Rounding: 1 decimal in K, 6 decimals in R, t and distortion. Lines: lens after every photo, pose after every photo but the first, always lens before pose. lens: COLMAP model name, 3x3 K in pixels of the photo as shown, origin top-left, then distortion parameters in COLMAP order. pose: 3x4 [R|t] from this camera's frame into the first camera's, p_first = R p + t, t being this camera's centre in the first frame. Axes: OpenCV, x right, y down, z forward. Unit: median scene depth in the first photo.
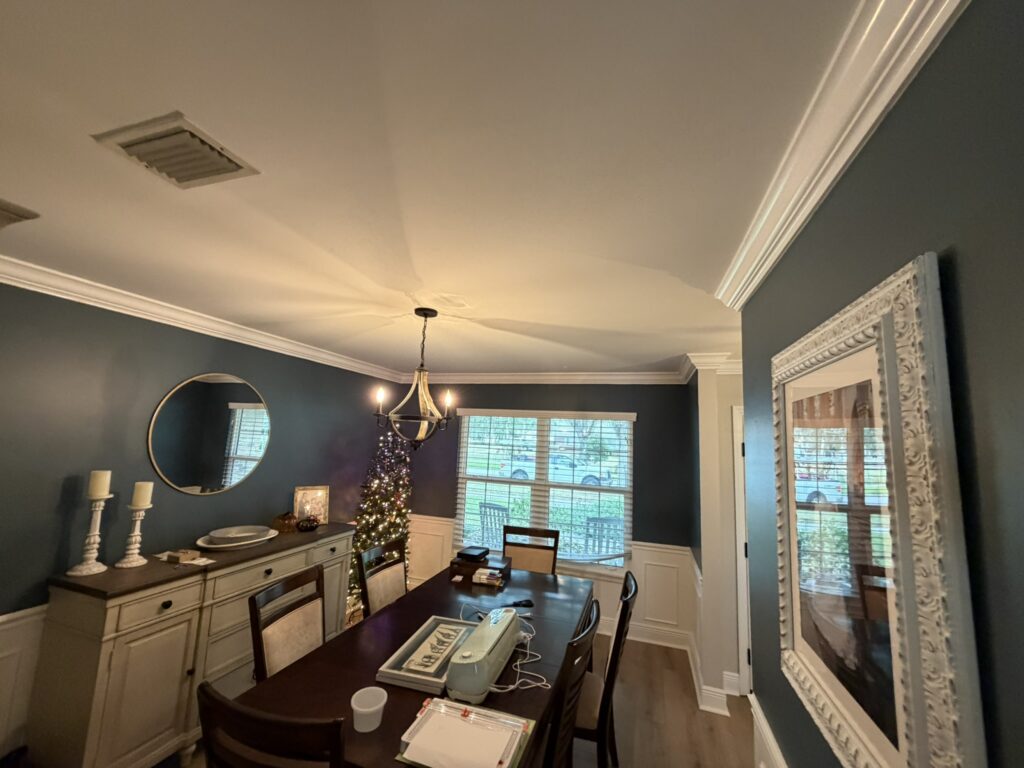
lens RADIAL K [[408.6, 0, 510.4], [0, 408.6, 385.6], [0, 0, 1]] dist [-0.002320, 0.000270]
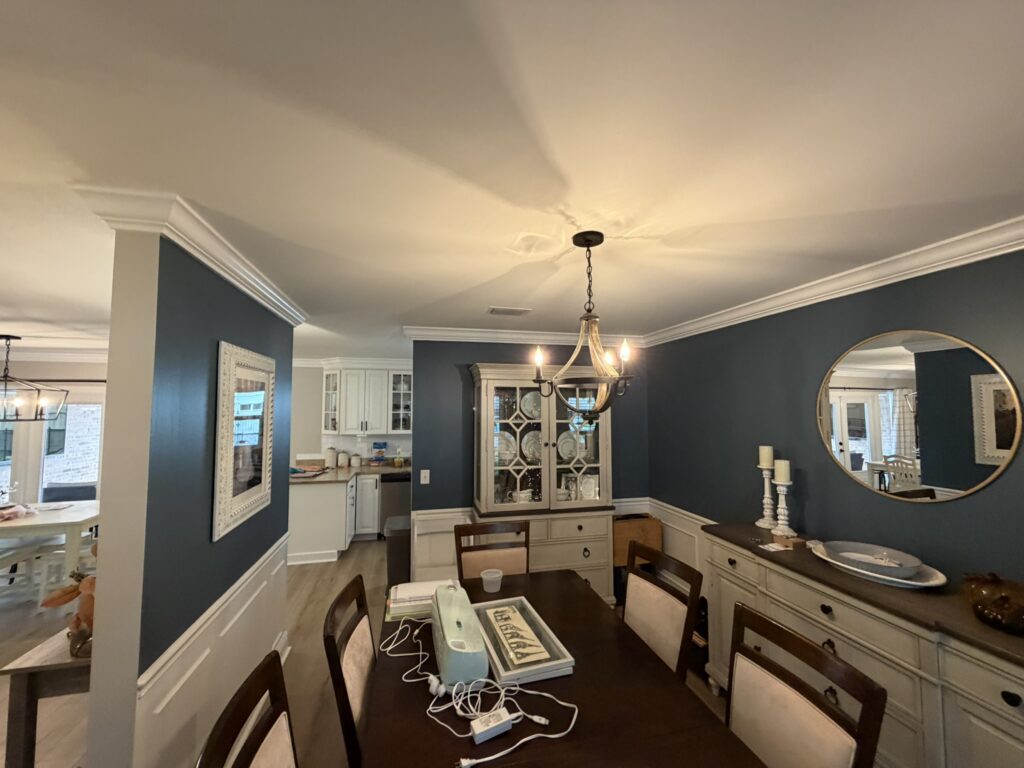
lens RADIAL K [[408.6, 0, 510.4], [0, 408.6, 385.6], [0, 0, 1]] dist [-0.002320, 0.000270]
pose [[-0.850197, -0.068805, -0.521949, 0.309277], [0.032143, 0.982789, -0.181913, 0.231666], [0.525482, -0.171439, -0.833353, 1.653640]]
